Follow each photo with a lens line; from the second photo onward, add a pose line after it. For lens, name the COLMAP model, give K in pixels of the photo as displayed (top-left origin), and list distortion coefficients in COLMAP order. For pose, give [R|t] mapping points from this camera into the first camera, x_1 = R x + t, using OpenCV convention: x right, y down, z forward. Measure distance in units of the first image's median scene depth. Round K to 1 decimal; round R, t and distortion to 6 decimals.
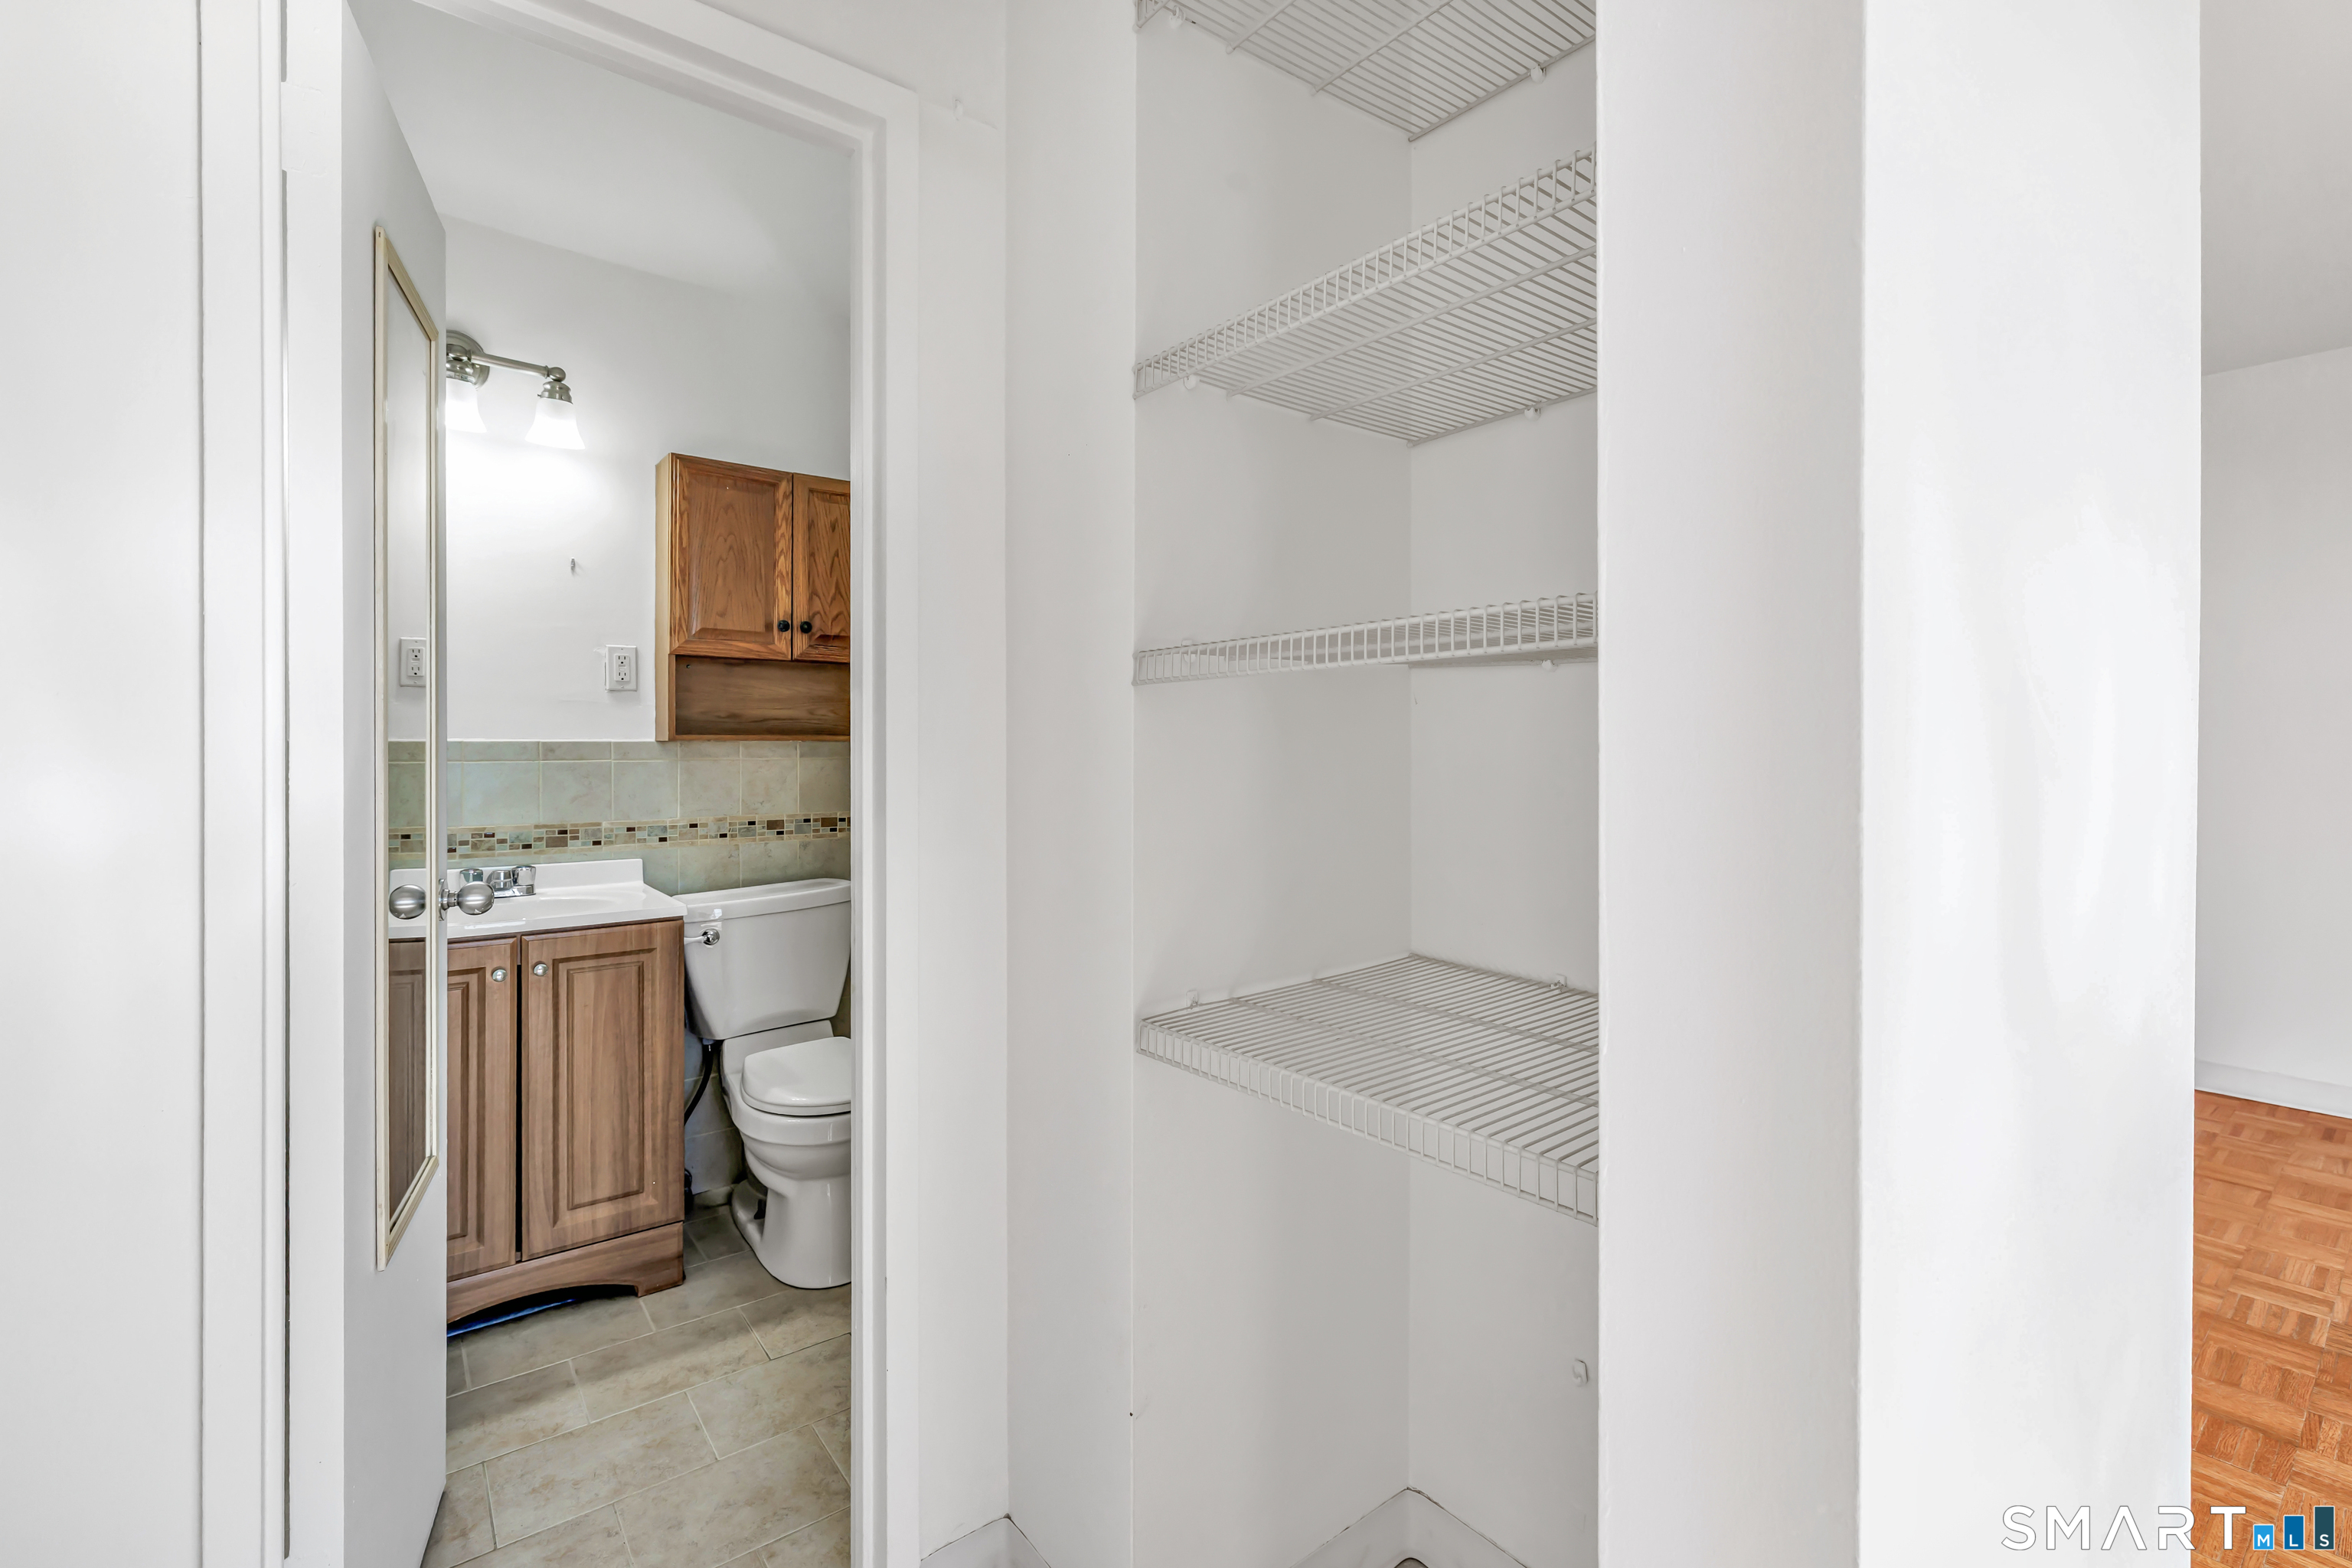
lens RADIAL K [[1065.0, 0, 1222.6], [0, 1065.0, 745.0], [0, 0, 1]] dist [0.001685, 0.000036]
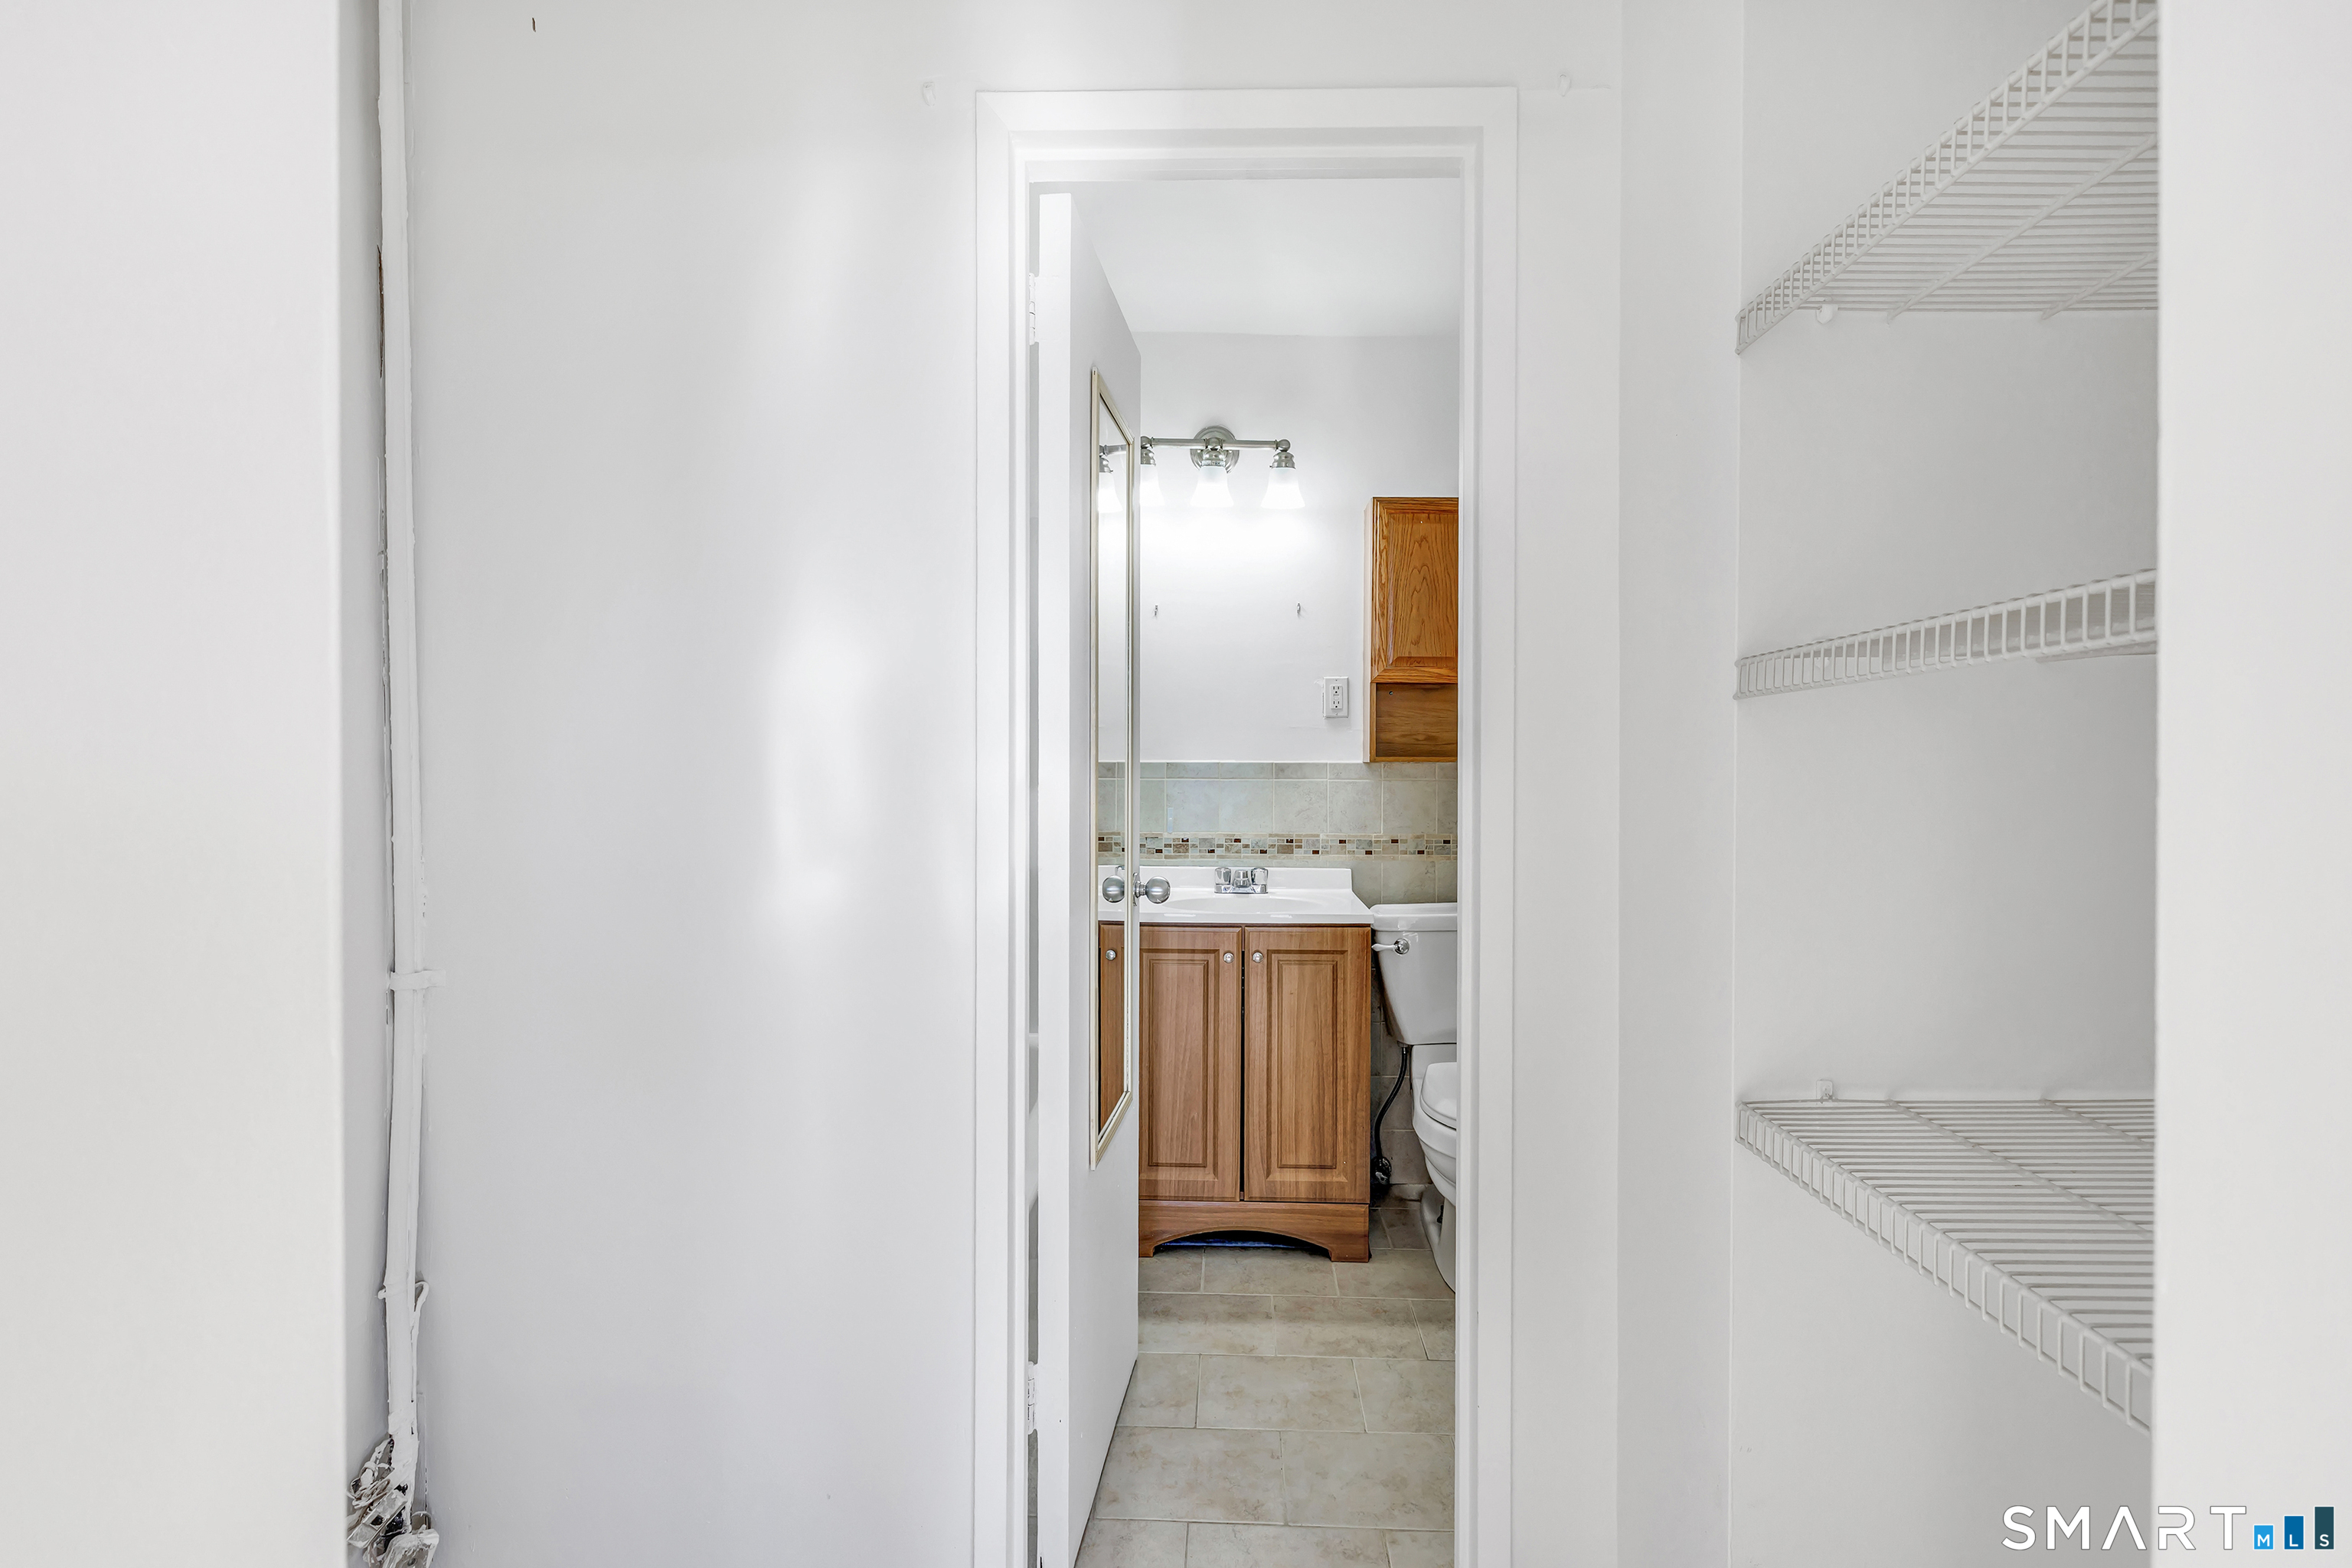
lens RADIAL K [[1092.5, 0, 1181.7], [0, 1092.5, 768.2], [0, 0, 1]] dist [-0.001385, 0.000208]
pose [[0.746301, 0.006282, -0.665578, 0.091423], [-0.004684, 0.999980, 0.004186, -0.001837], [0.665592, -0.000006, 0.746316, 0.043001]]
